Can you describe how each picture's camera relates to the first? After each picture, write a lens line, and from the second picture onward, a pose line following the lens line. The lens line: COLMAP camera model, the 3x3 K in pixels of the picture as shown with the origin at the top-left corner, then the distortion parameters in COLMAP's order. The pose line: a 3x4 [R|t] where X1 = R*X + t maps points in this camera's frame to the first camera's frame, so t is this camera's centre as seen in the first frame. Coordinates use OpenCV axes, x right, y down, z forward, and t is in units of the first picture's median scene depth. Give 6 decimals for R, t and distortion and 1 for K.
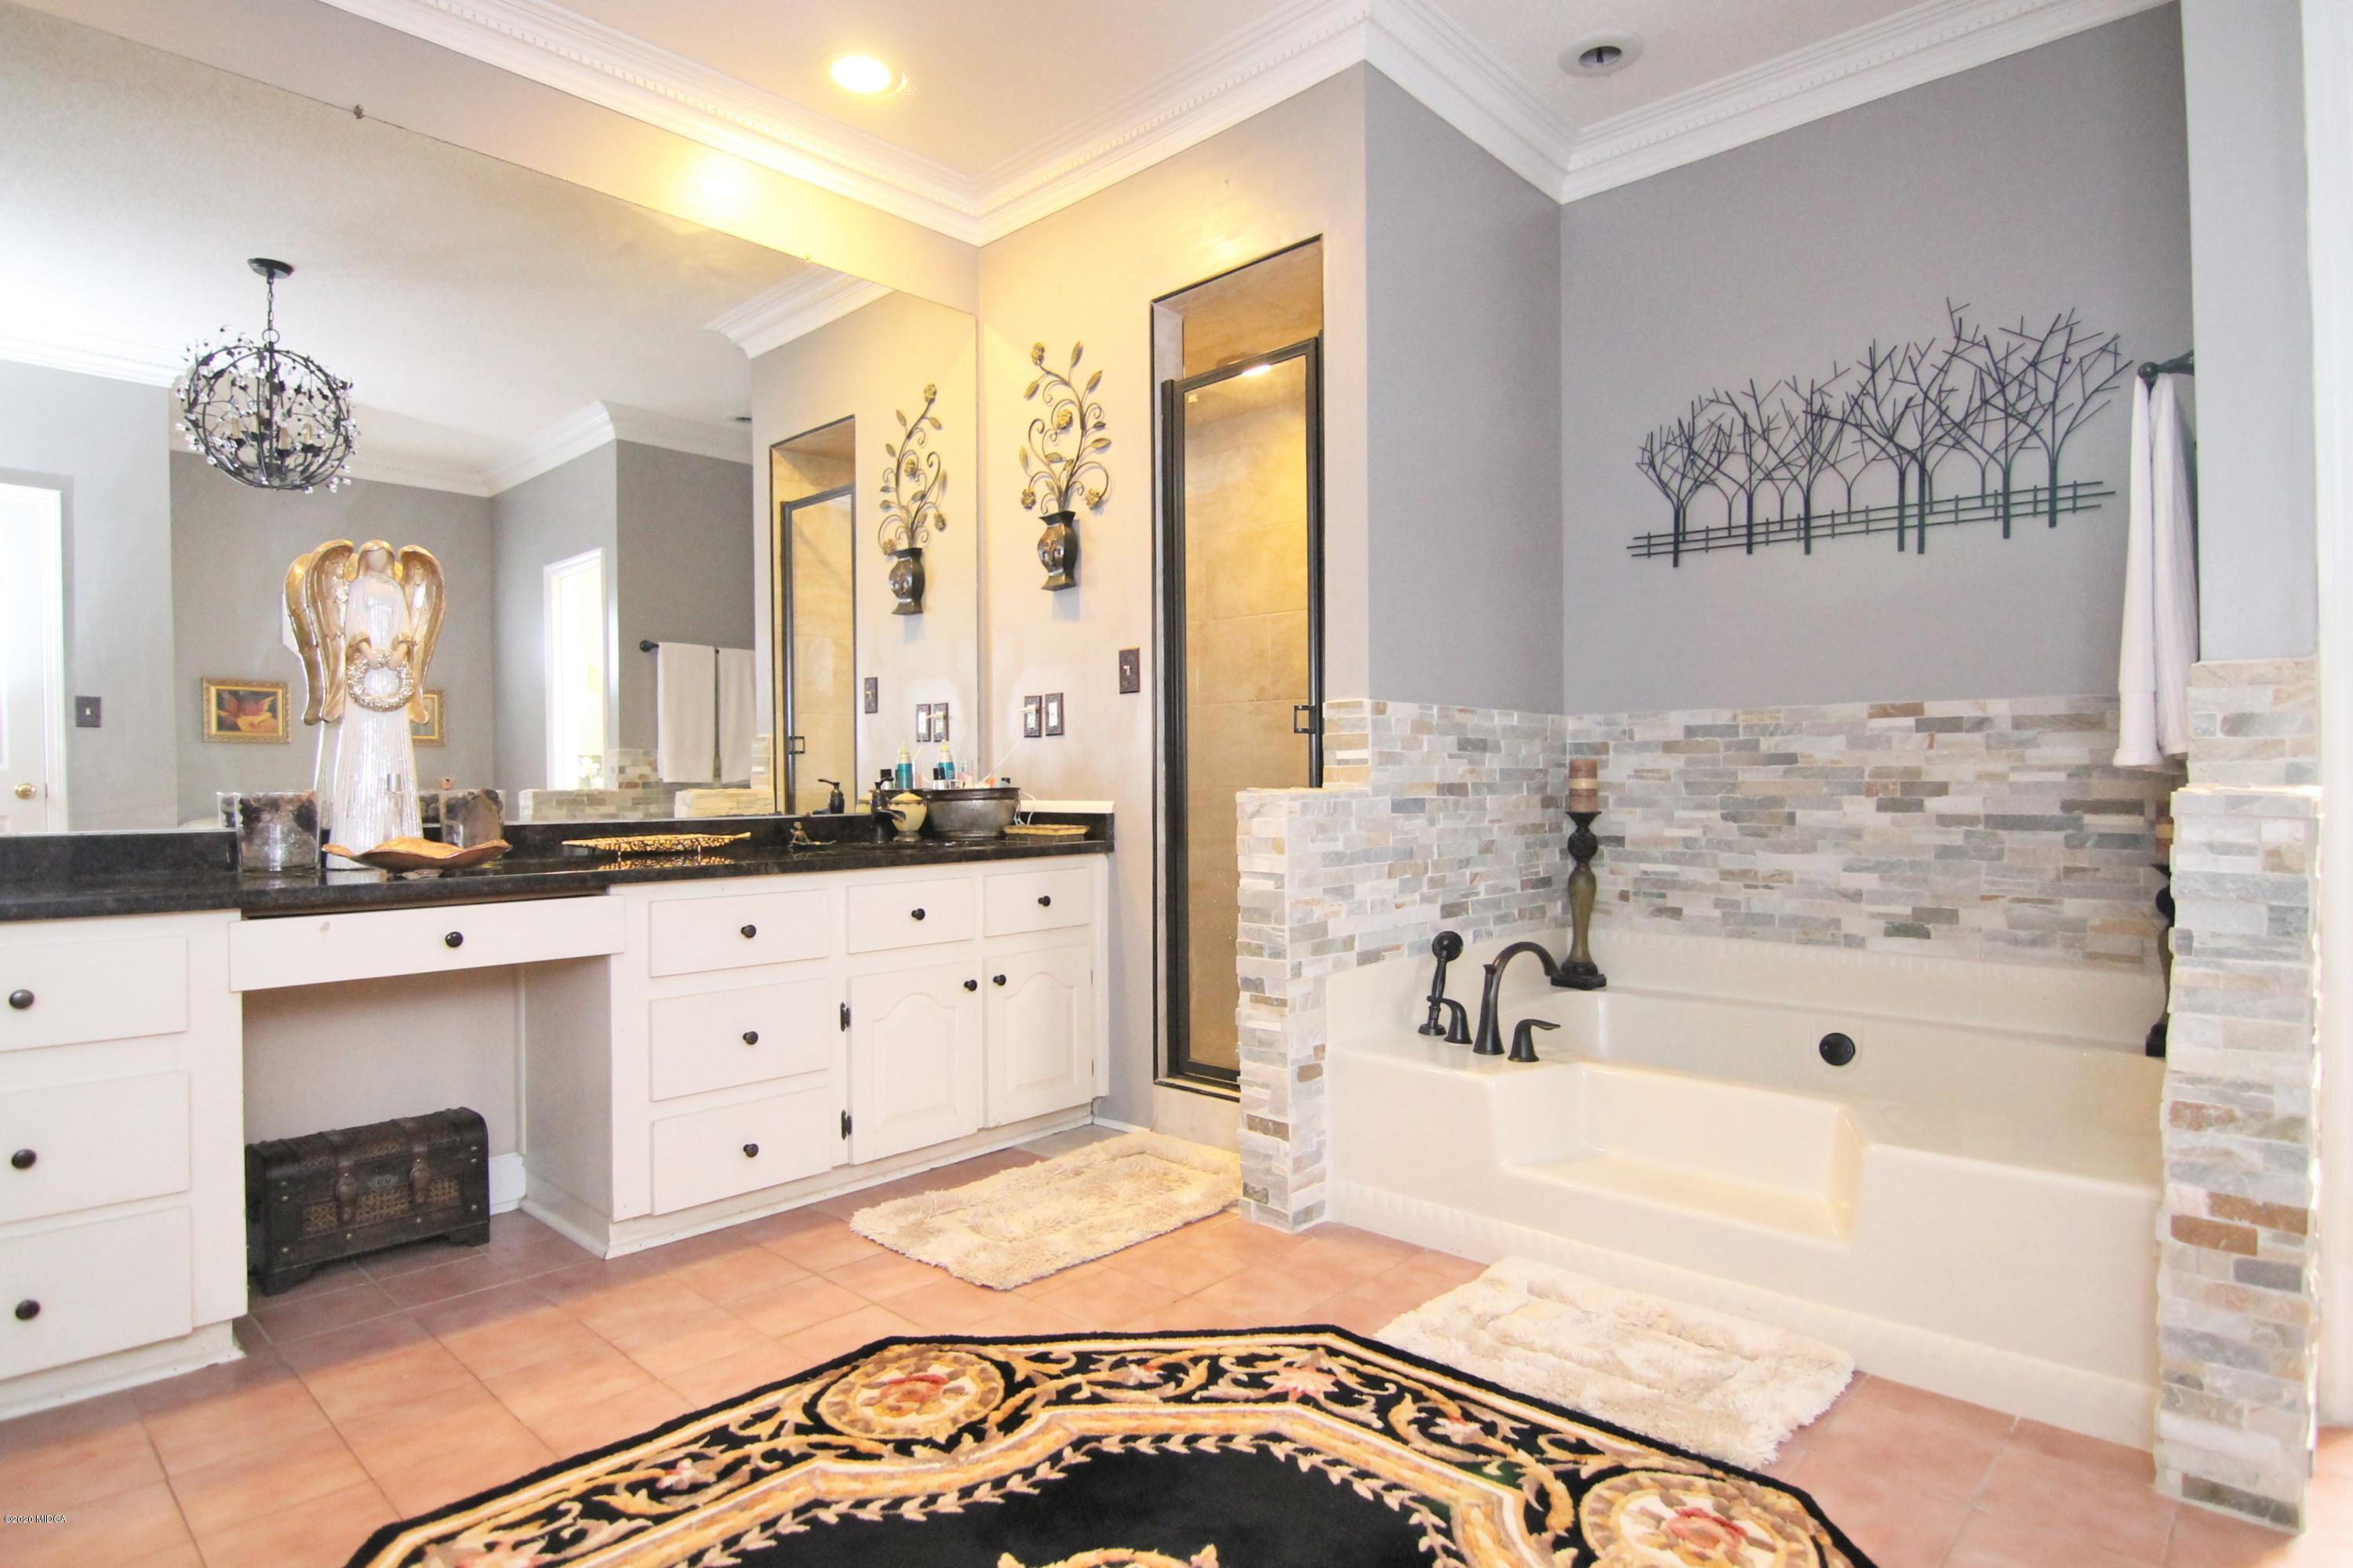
lens RADIAL K [[1230.9, 0, 1194.1], [0, 1230.9, 787.2], [0, 0, 1]] dist [-0.009883, -0.008747]
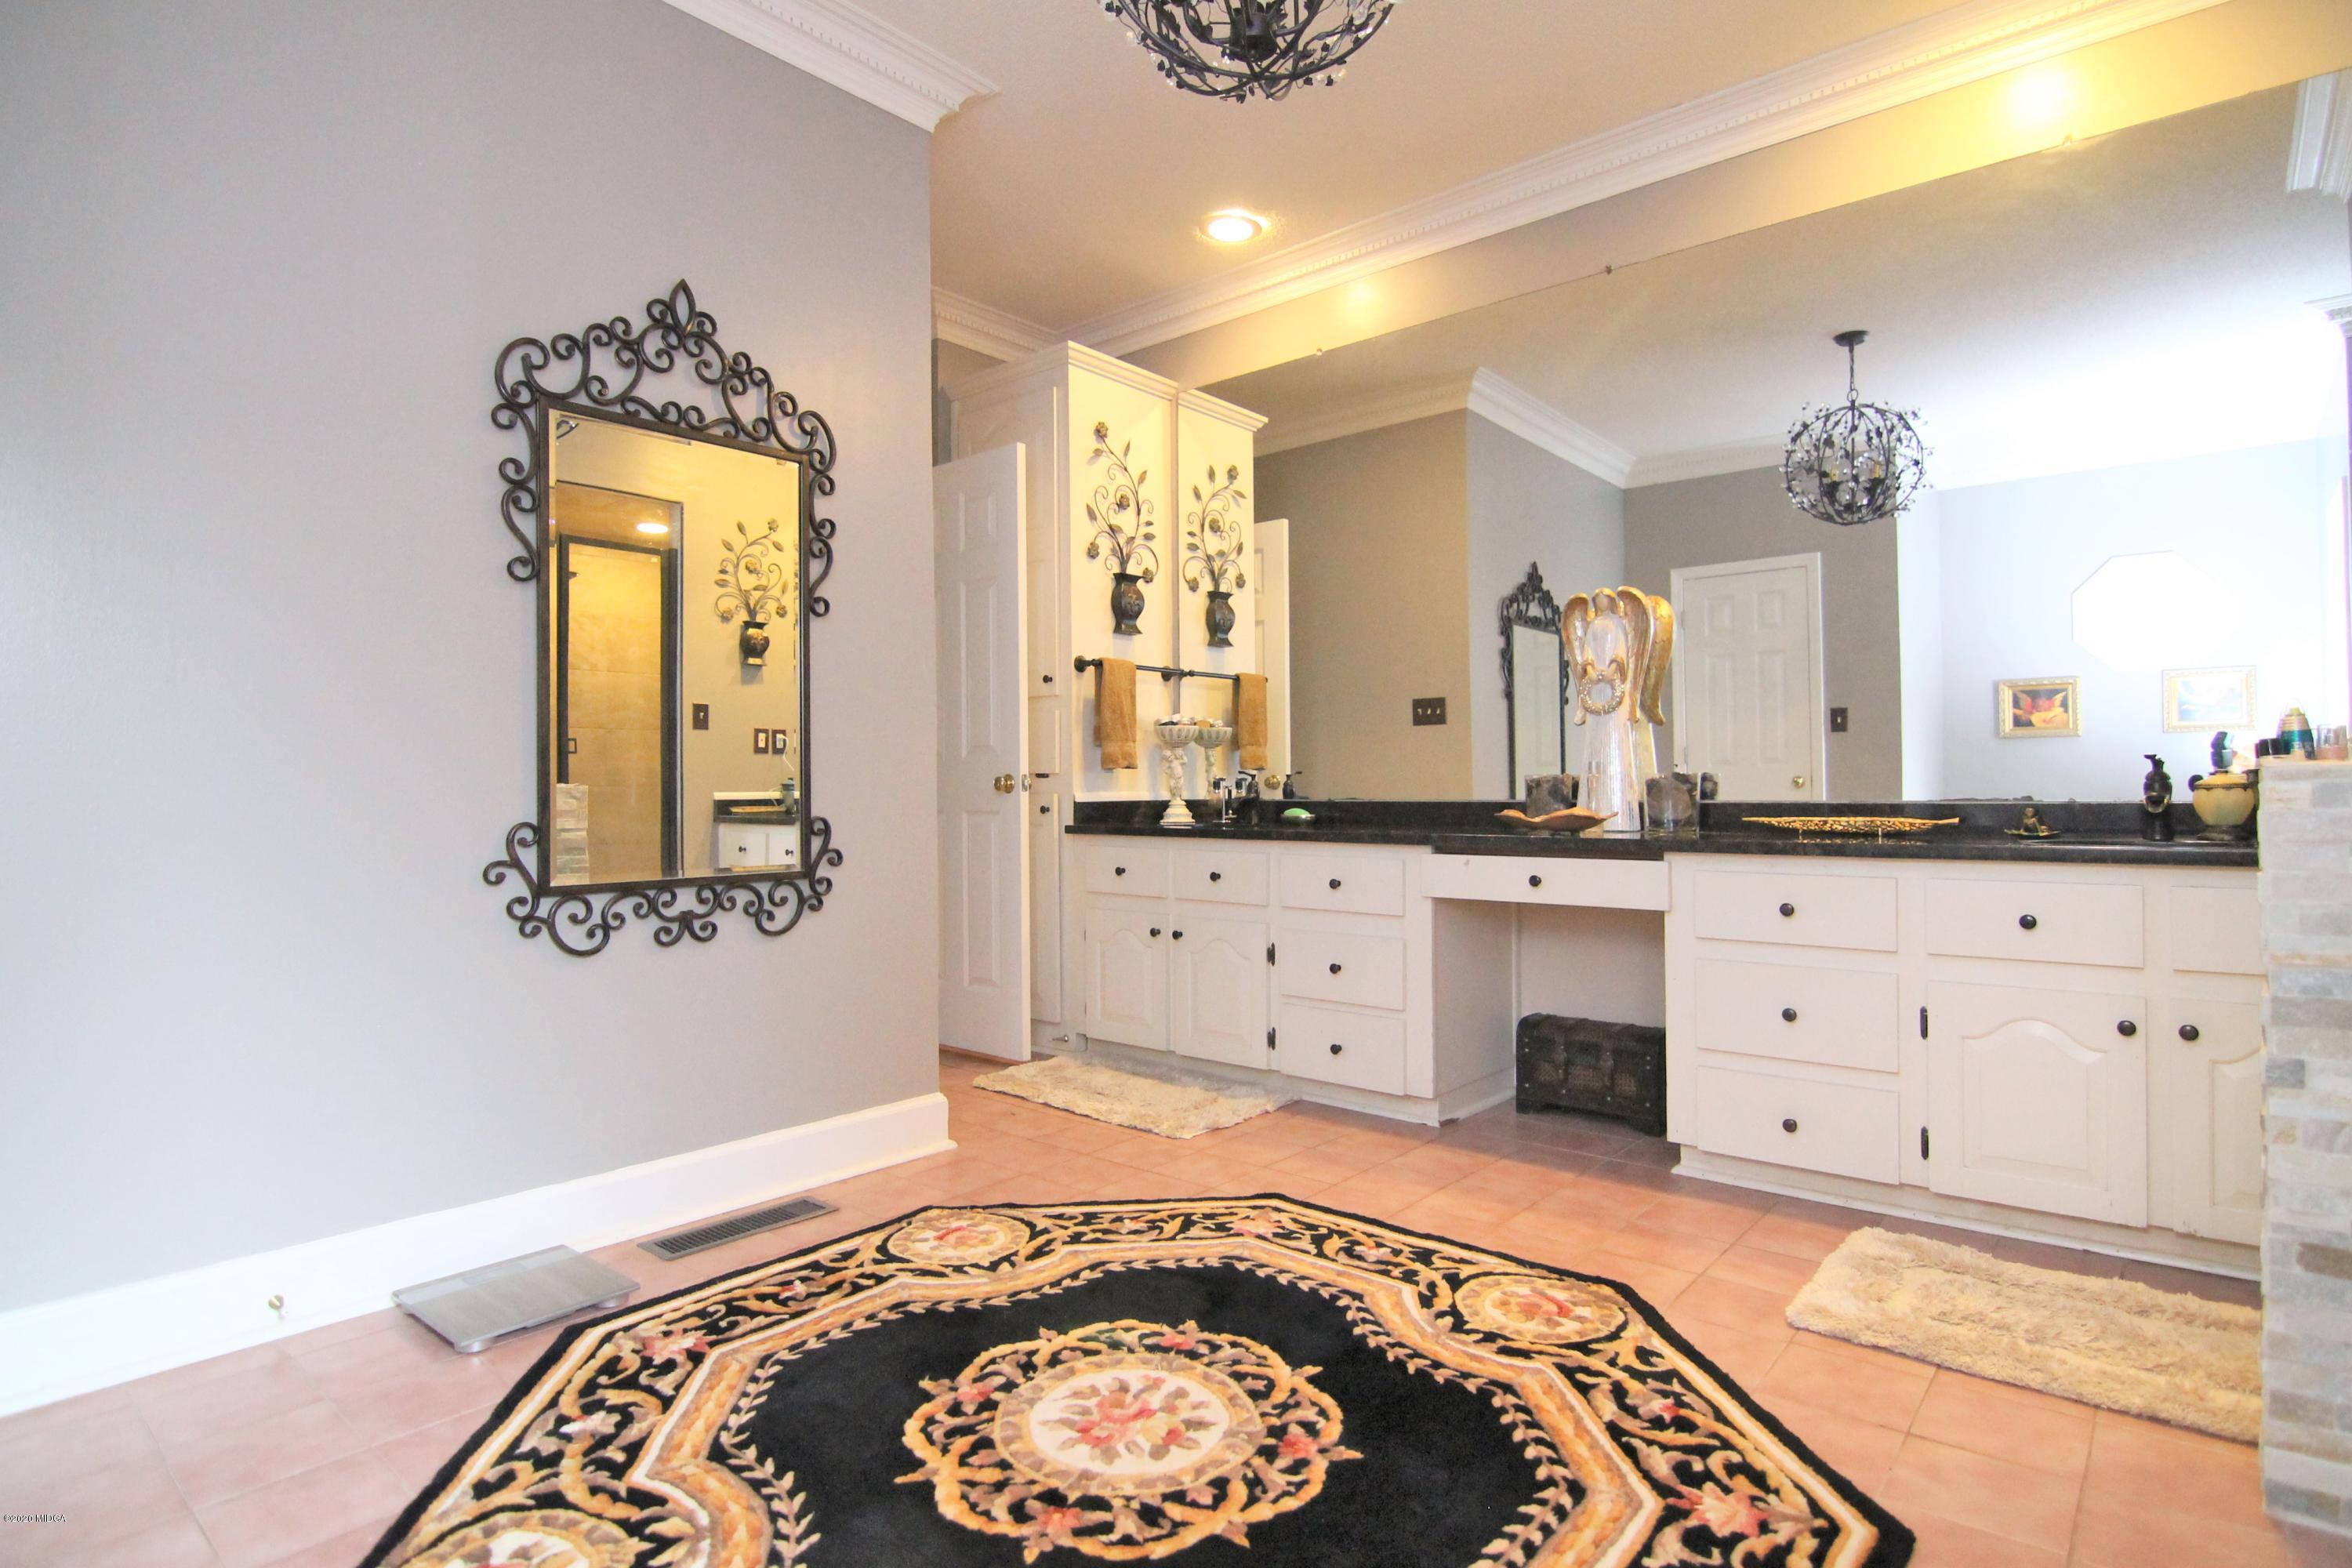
lens RADIAL K [[1230.3, 0, 1191.7], [0, 1230.3, 786.0], [0, 0, 1]] dist [-0.009883, -0.008747]
pose [[0.051713, 0.002050, -0.998660, 0.872714], [-0.001785, 0.999996, 0.001960, 0.019583], [0.998660, 0.001681, 0.051717, 0.634650]]
